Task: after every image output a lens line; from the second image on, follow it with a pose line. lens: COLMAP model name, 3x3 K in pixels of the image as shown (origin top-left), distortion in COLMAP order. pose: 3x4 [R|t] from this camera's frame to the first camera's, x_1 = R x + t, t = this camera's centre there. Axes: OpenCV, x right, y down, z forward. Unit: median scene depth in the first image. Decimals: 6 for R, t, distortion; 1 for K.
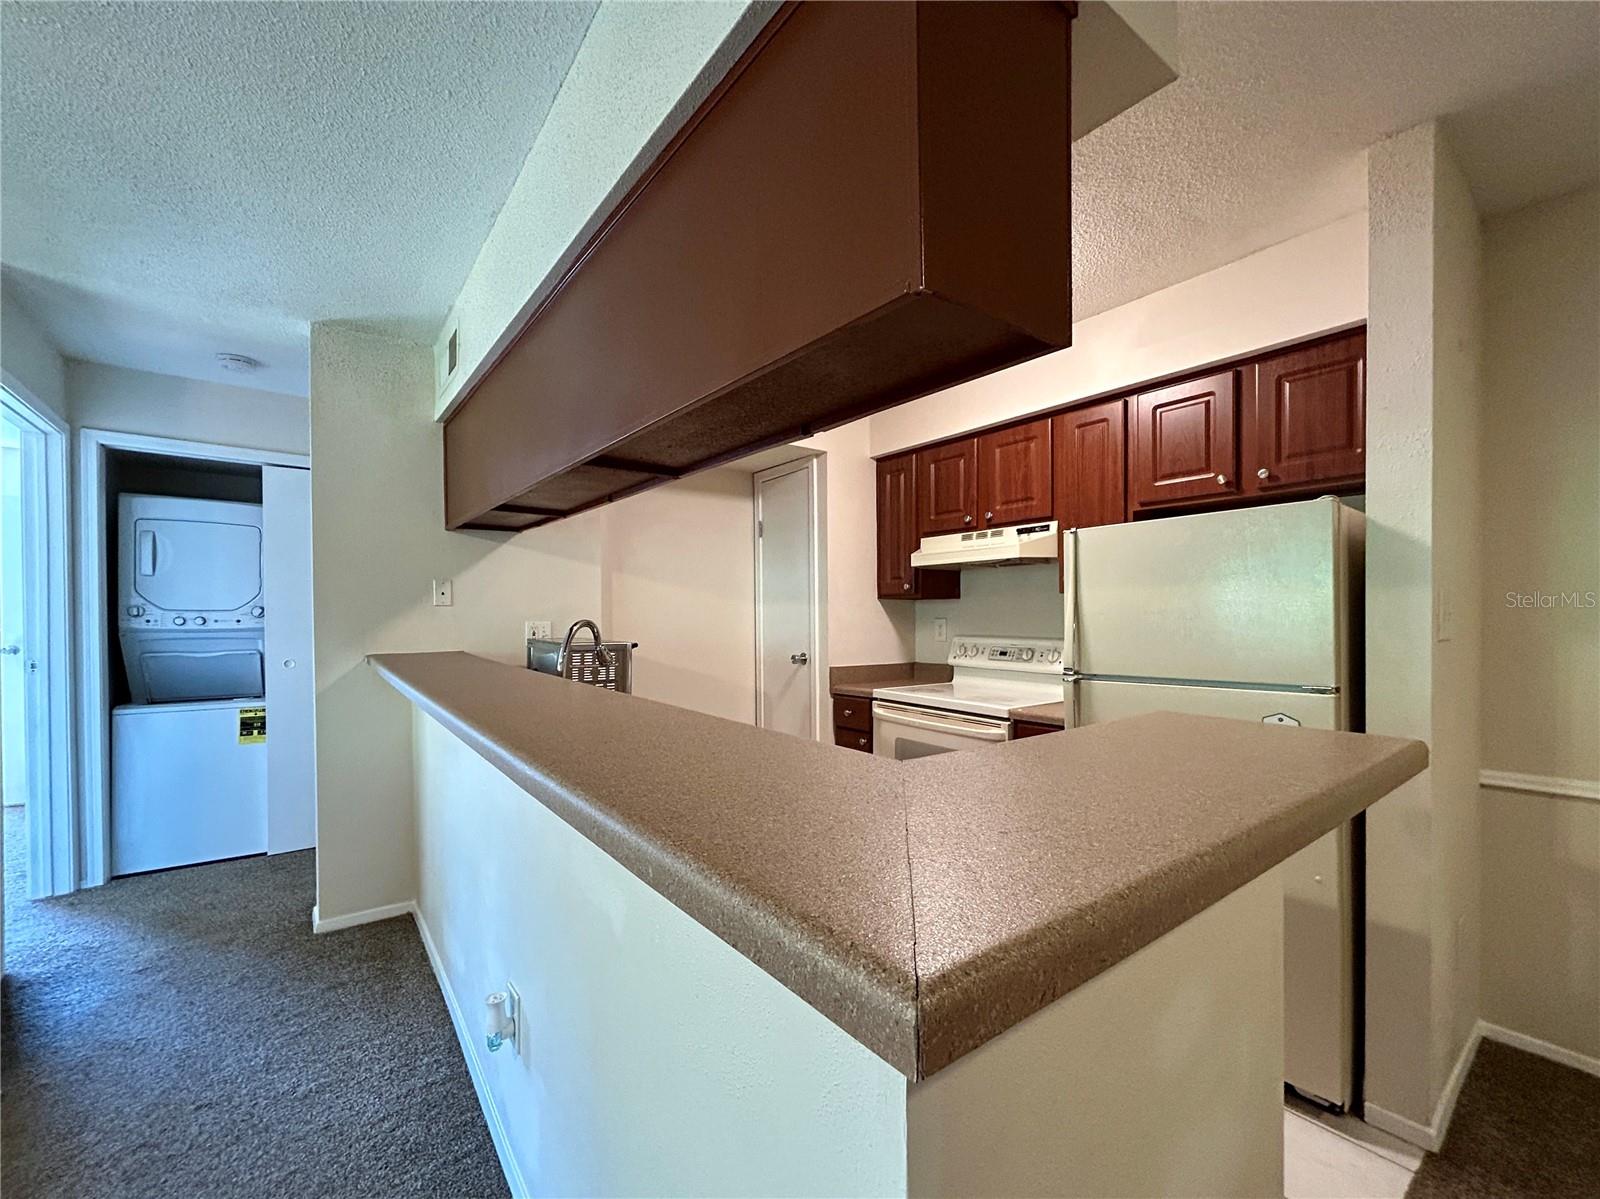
lens RADIAL K [[658.9, 0, 799.7], [0, 658.9, 622.8], [0, 0, 1]] dist [-0.002370, -0.000315]
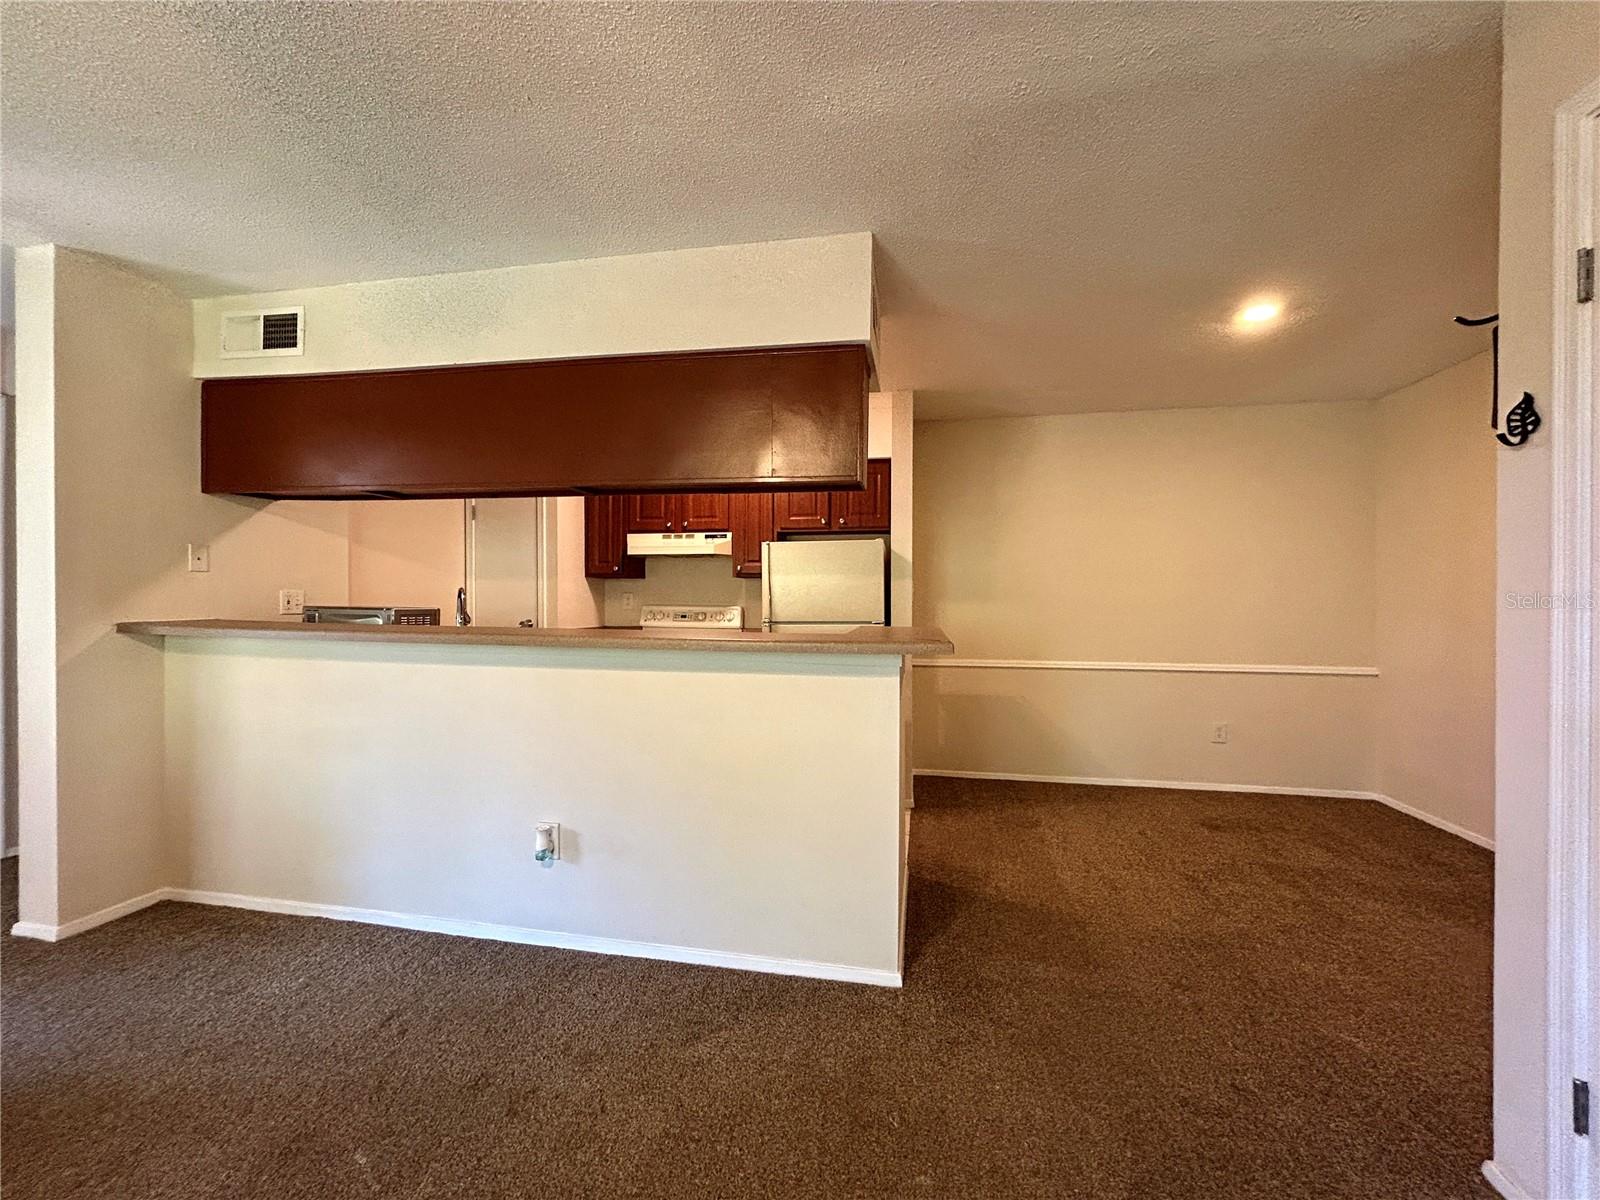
lens RADIAL K [[648.6, 0, 800.0], [0, 648.6, 600.0], [0, 0, 1]] dist [0.000299, 0.000074]
pose [[0.739066, 0.004327, 0.673619, -0.498470], [-0.000570, 0.999983, -0.005797, 0.018729], [-0.673633, 0.003900, 0.739056, -0.261901]]
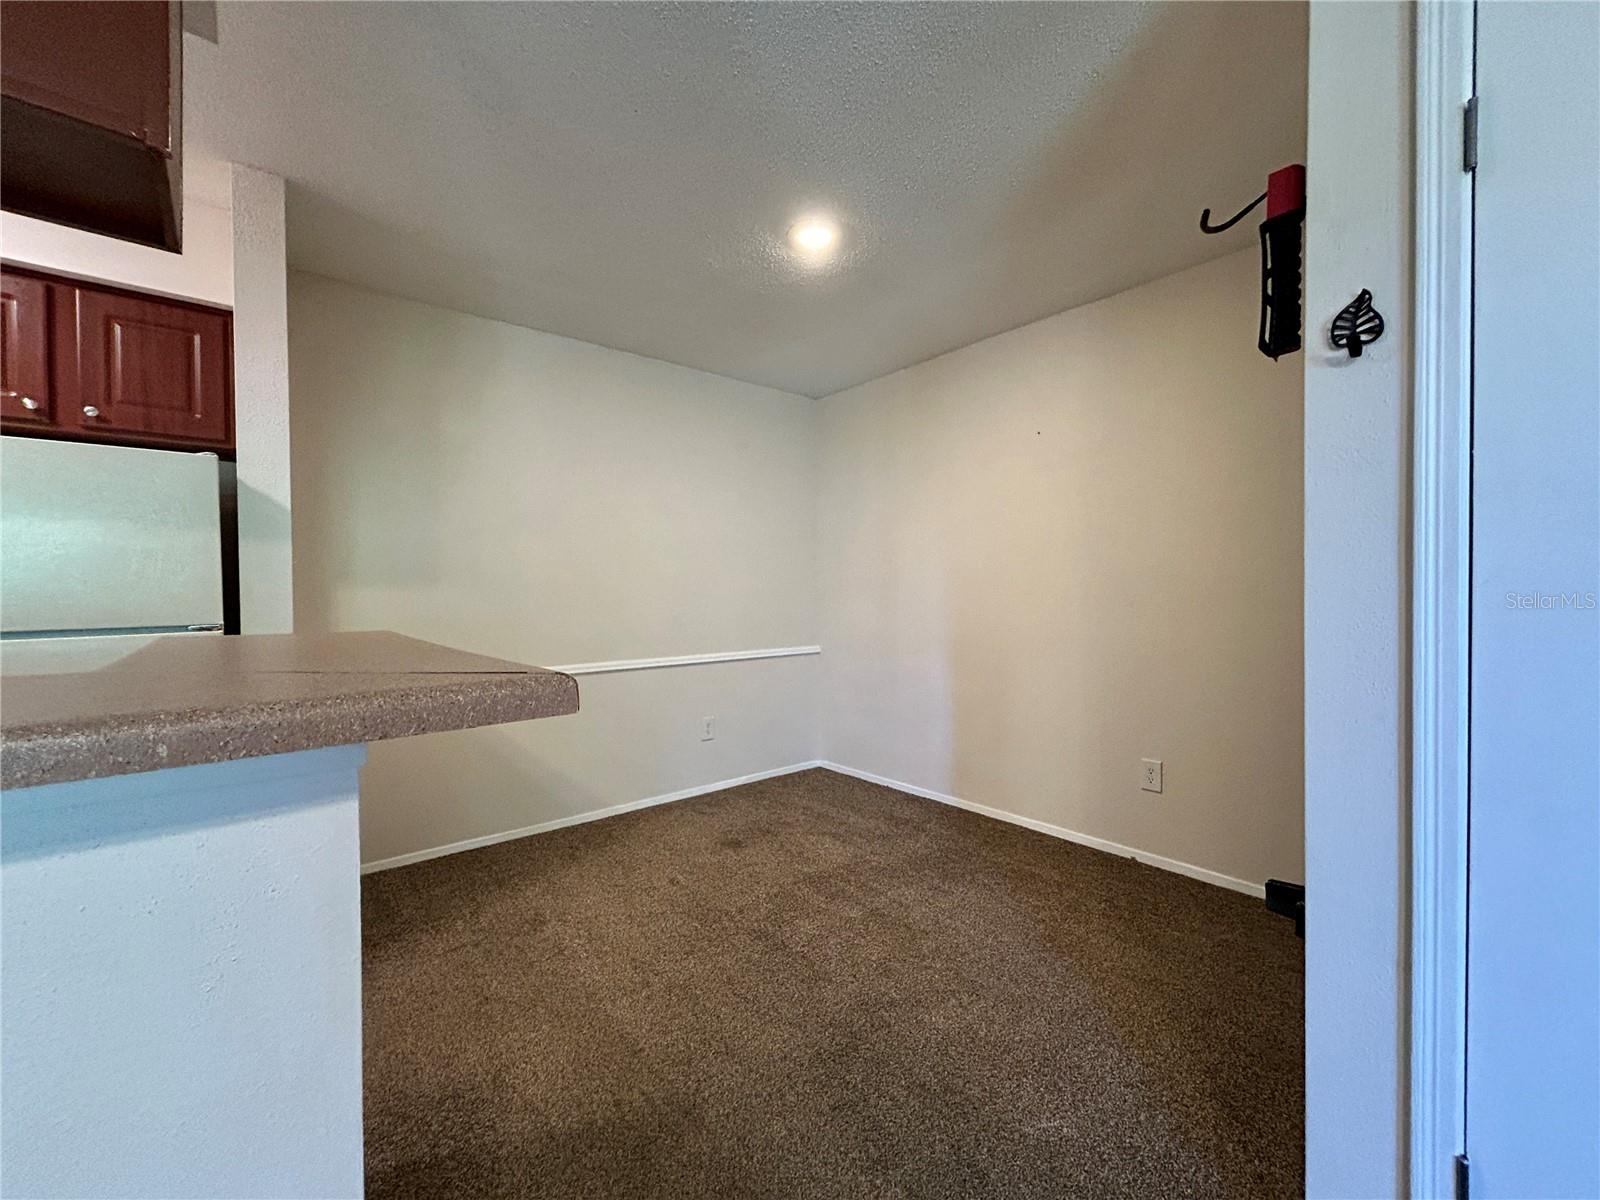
lens RADIAL K [[648.6, 0, 800.0], [0, 648.6, 600.0], [0, 0, 1]] dist [0.000299, 0.000074]
pose [[-0.053285, -0.009720, 0.998532, -0.186306], [0.013451, 0.999855, 0.010450, 0.030725], [-0.998489, 0.013988, -0.053147, 0.032414]]
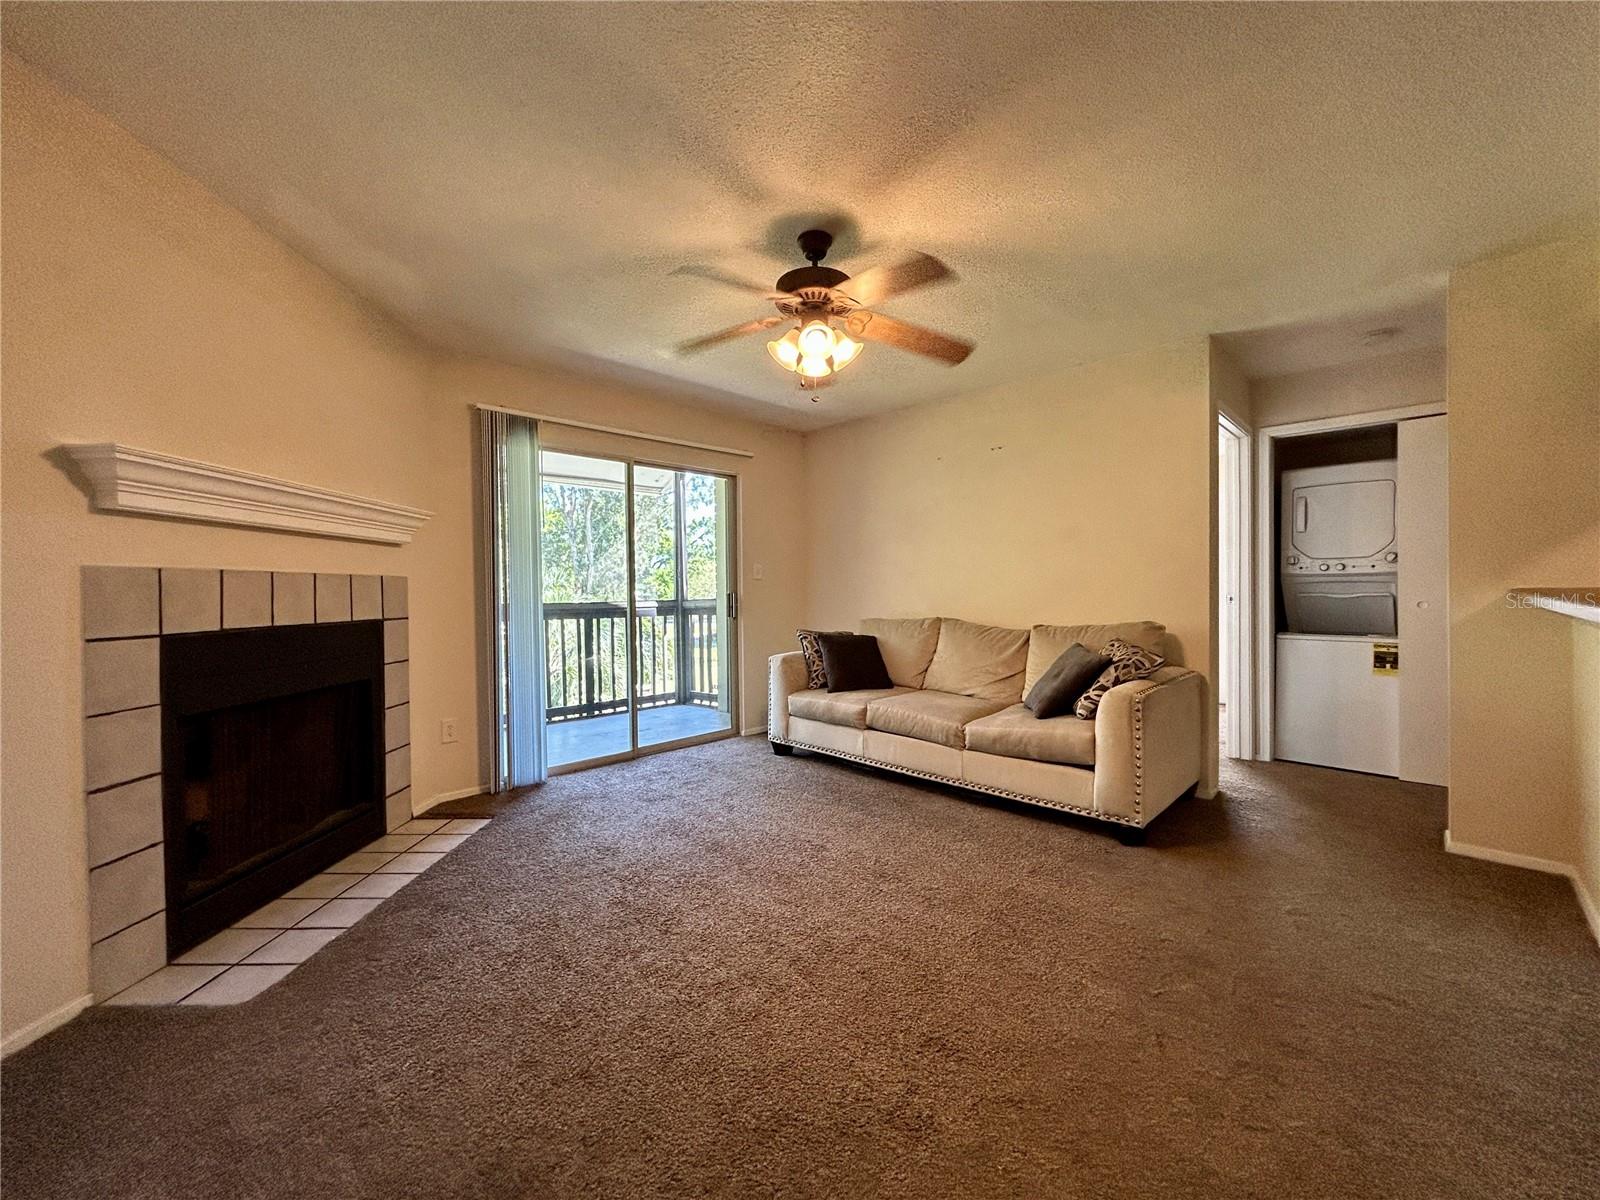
lens RADIAL K [[648.6, 0, 800.0], [0, 648.6, 600.0], [0, 0, 1]] dist [0.000299, 0.000074]
pose [[0.146954, 0.016617, -0.989004, 0.126258], [0.003705, 0.999843, 0.017349, 0.039150], [0.989136, -0.006214, 0.146869, -0.166459]]
